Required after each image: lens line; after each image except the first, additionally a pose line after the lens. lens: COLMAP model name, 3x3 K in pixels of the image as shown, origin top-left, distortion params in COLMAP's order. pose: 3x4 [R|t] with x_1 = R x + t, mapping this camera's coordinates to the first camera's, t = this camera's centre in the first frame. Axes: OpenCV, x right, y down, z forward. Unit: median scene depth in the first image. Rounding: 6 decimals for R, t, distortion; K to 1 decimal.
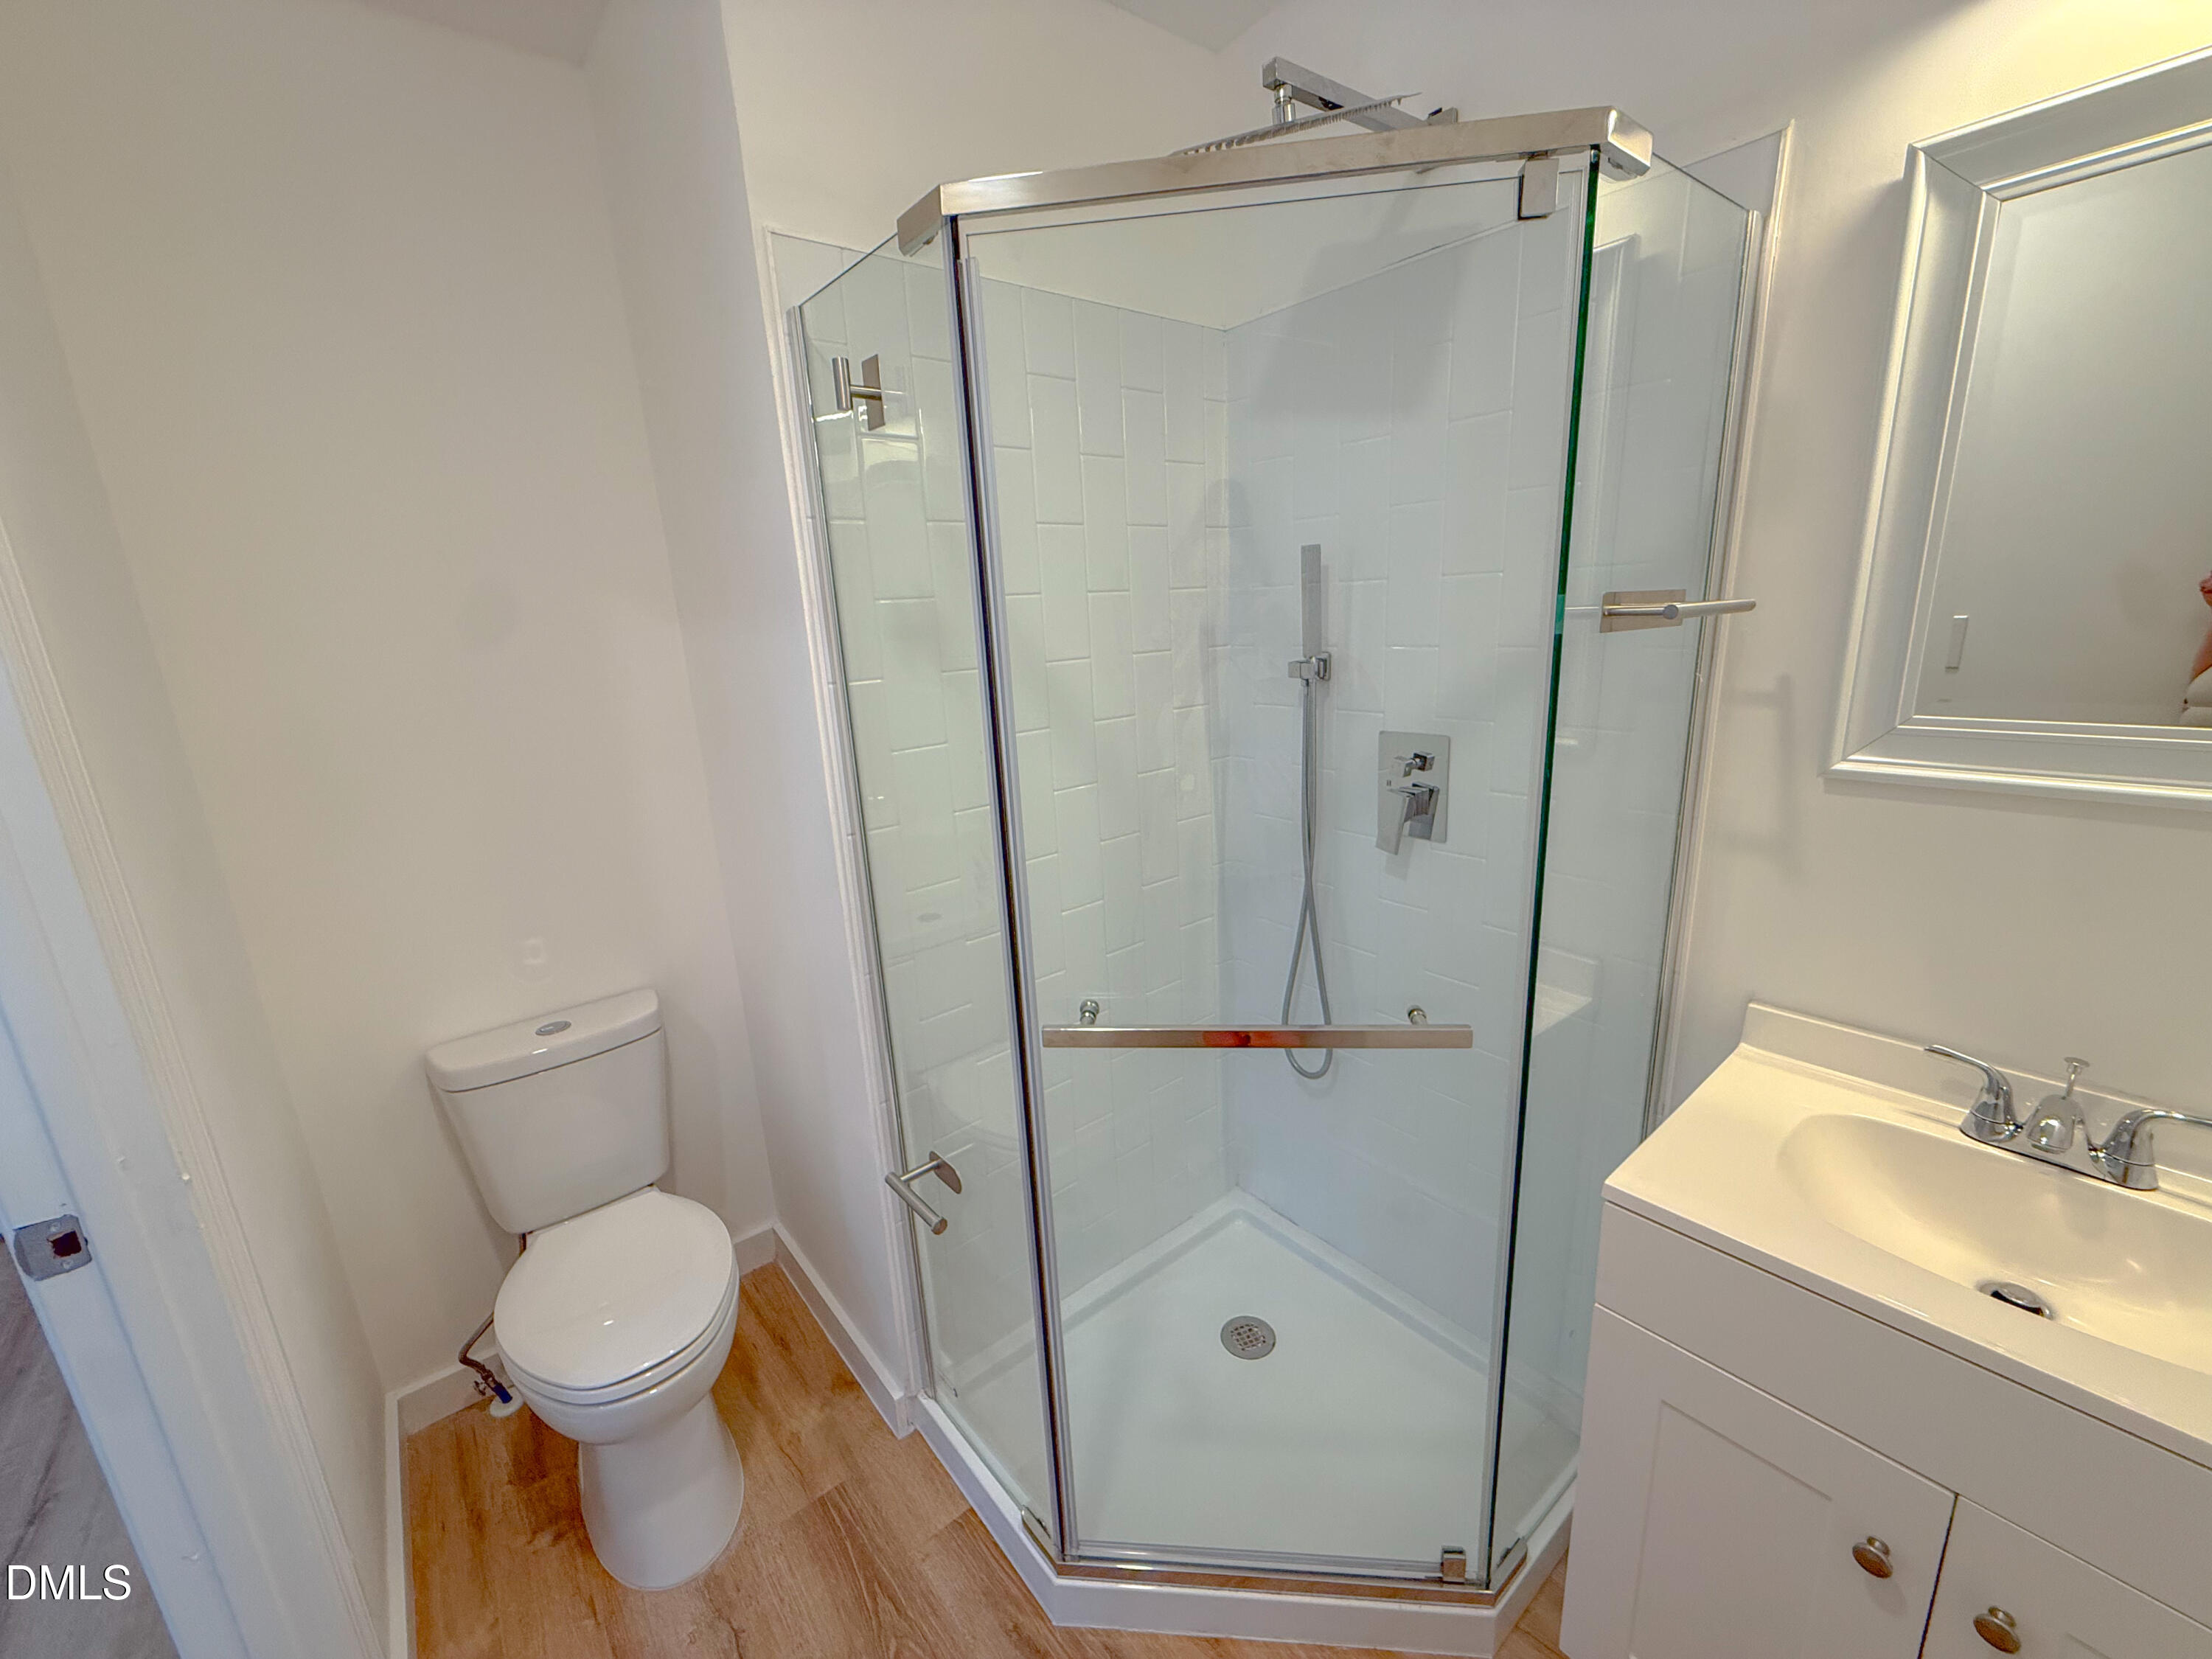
lens RADIAL K [[884.0, 0, 1096.0], [0, 884.0, 832.2], [0, 0, 1]] dist [-0.001061, 0.000996]
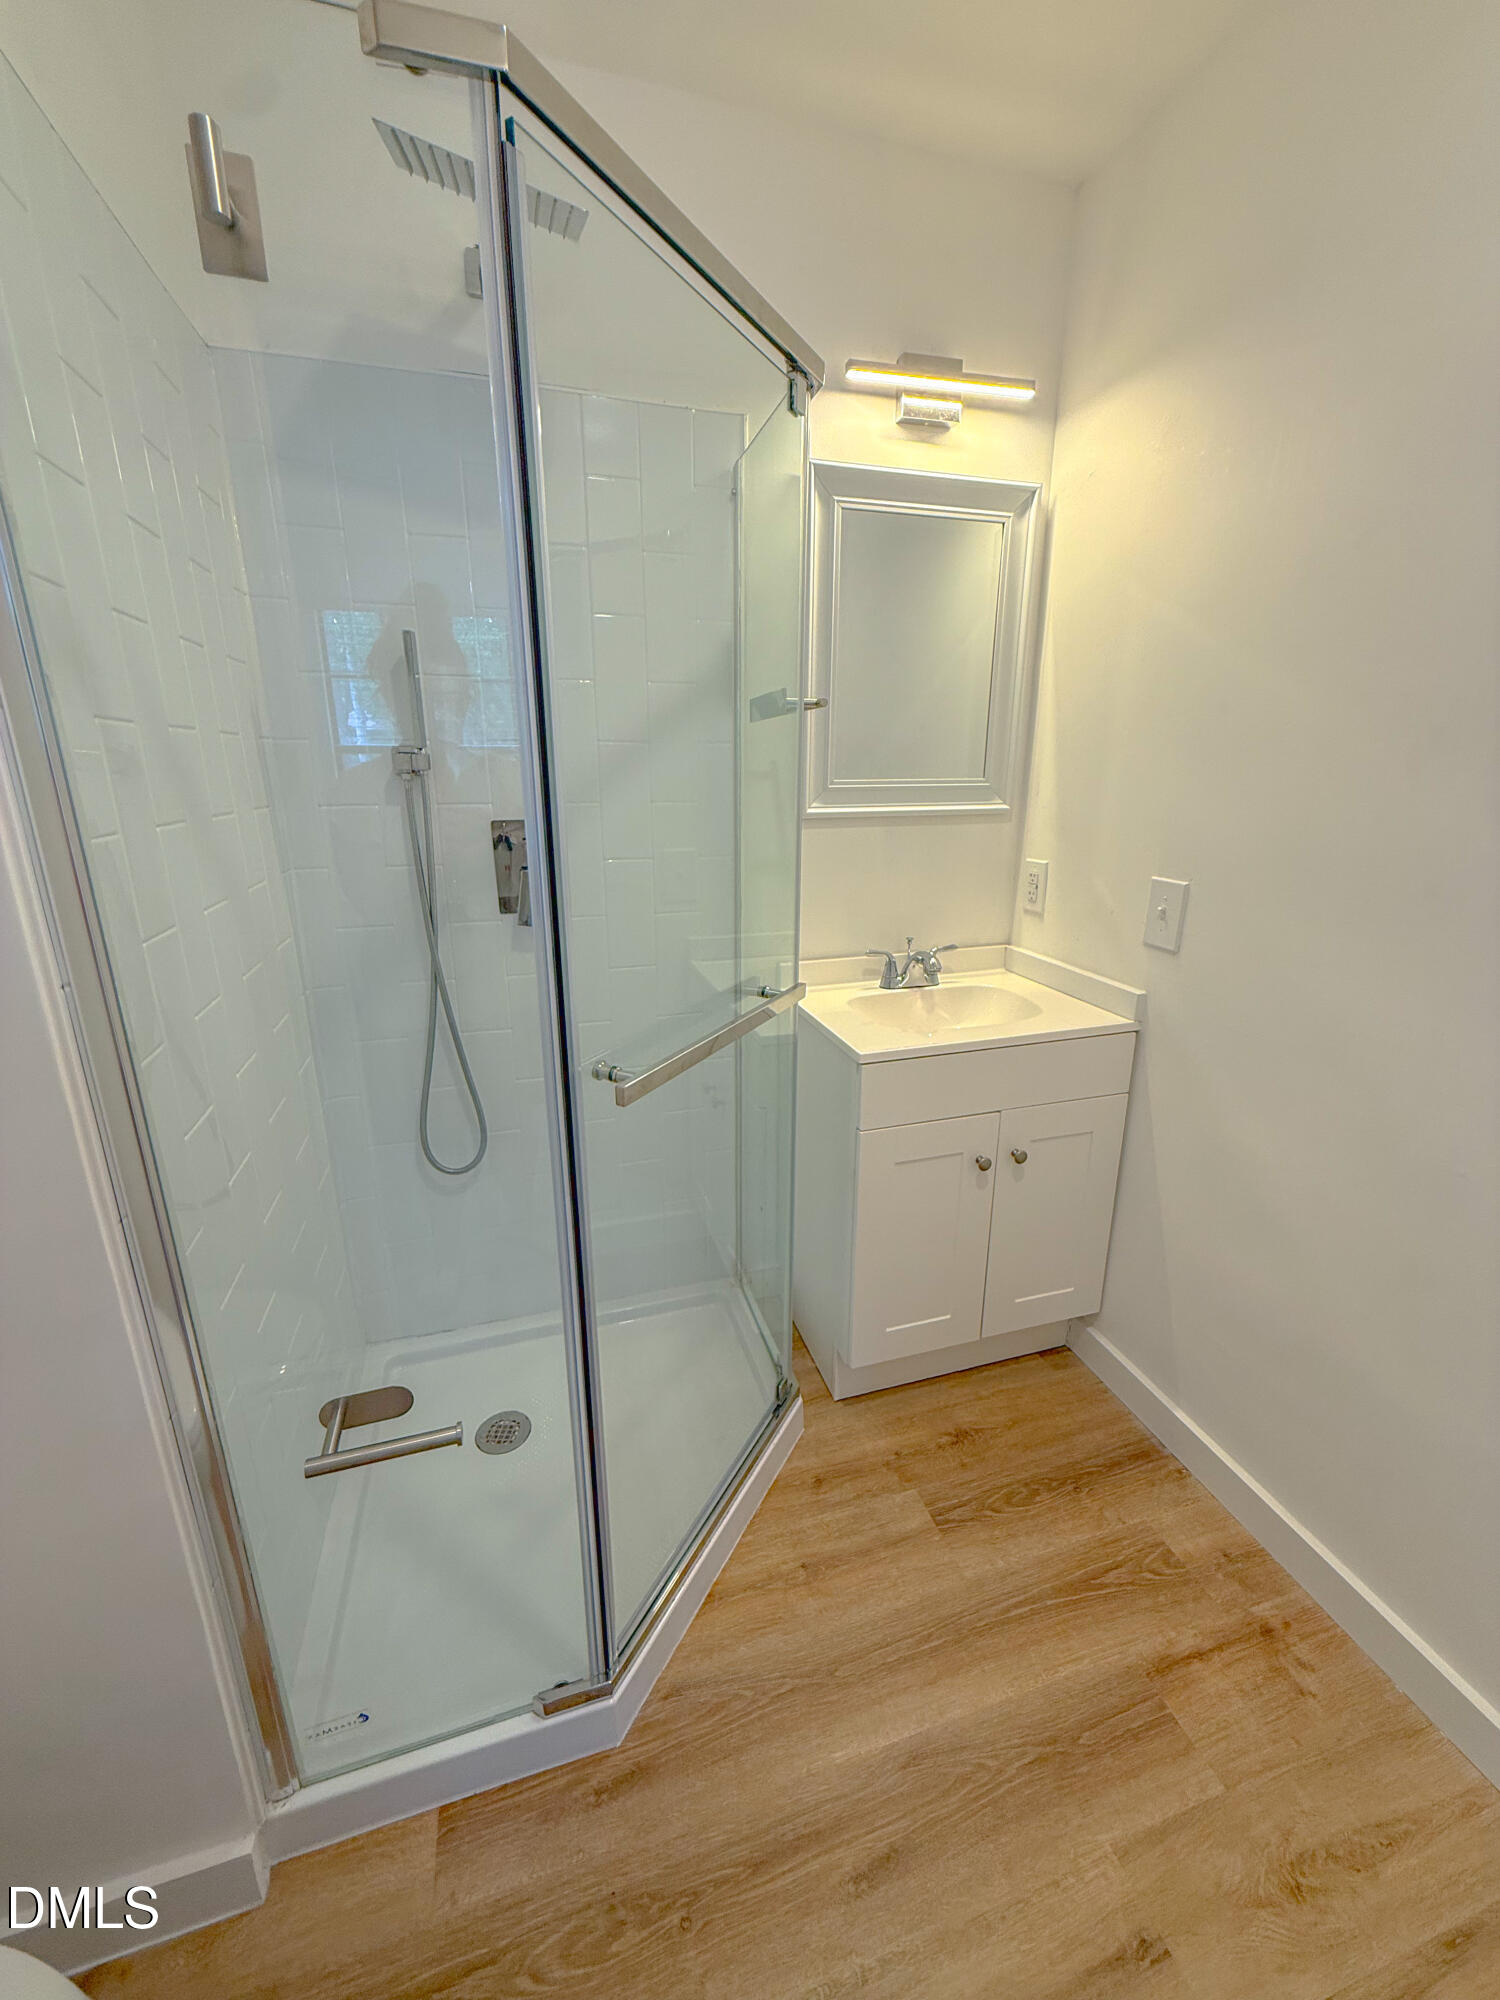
lens RADIAL K [[799.3, 0, 753.7], [0, 799.3, 1002.1], [0, 0, 1]] dist [-0.001061, 0.000996]
pose [[0.365726, -0.205805, 0.907683, -0.748715], [0.210650, 0.968242, 0.134660, 0.058465], [-0.906571, 0.141955, 0.397464, 0.520847]]
